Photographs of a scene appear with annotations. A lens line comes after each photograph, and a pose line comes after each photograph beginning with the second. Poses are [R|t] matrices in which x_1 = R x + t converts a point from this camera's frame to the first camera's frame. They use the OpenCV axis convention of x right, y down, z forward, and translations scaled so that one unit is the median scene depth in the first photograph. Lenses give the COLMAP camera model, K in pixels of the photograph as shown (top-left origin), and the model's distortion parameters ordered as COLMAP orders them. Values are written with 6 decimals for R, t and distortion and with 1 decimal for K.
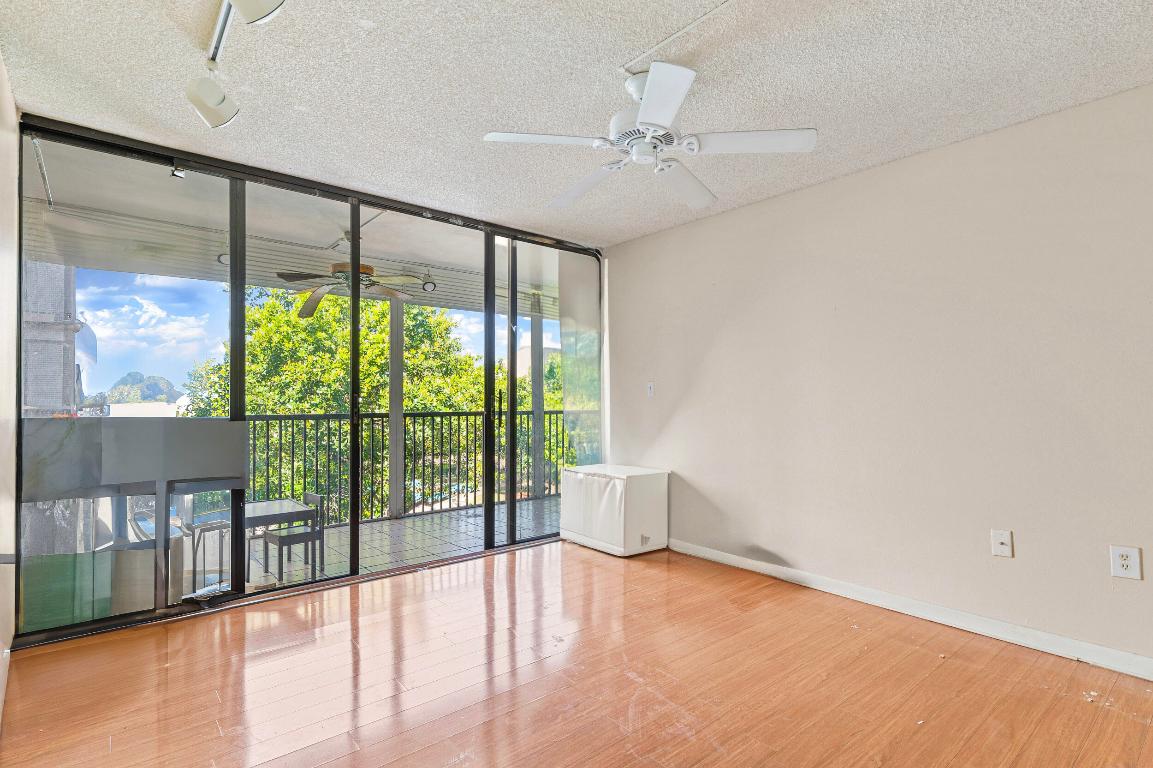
lens RADIAL K [[559.3, 0, 596.4], [0, 559.3, 394.9], [0, 0, 1]] dist [0.003324, 0.000498]
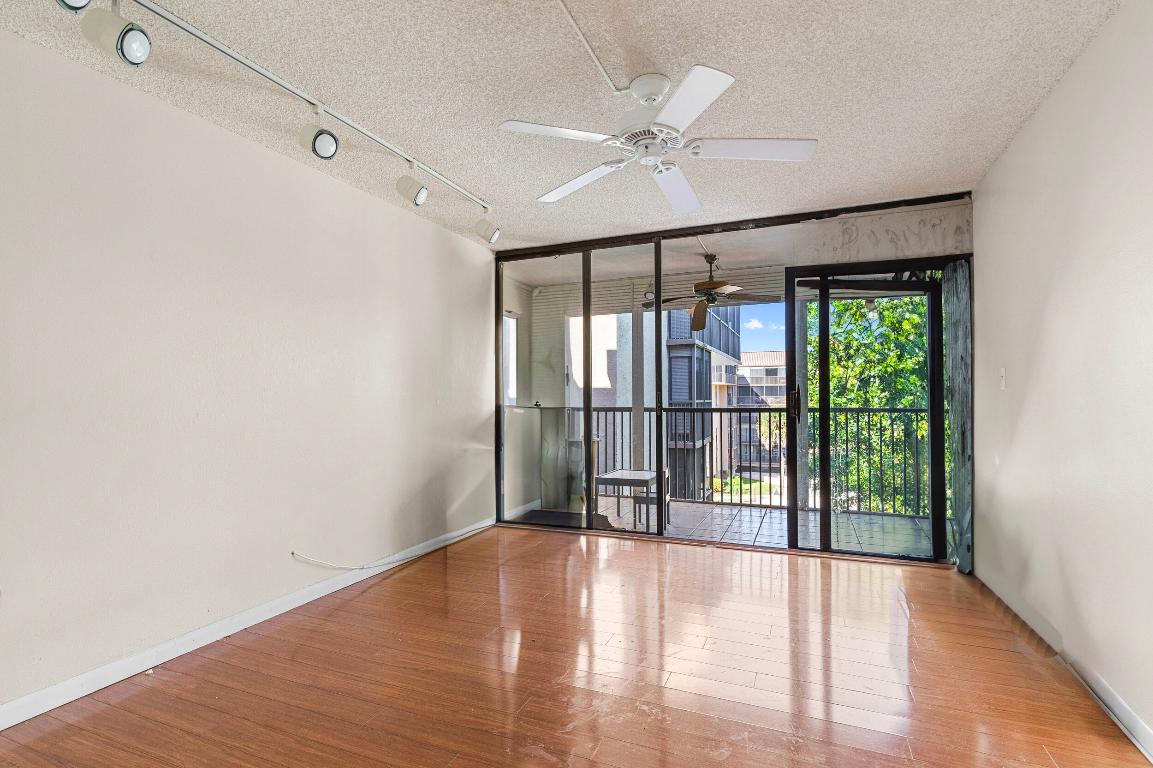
lens RADIAL K [[559.3, 0, 596.4], [0, 559.3, 394.9], [0, 0, 1]] dist [0.003324, 0.000498]
pose [[0.448331, -0.006676, -0.893842, 0.534239], [0.017685, 0.999843, 0.001402, -0.000442], [0.893692, -0.016436, 0.448379, 0.260699]]
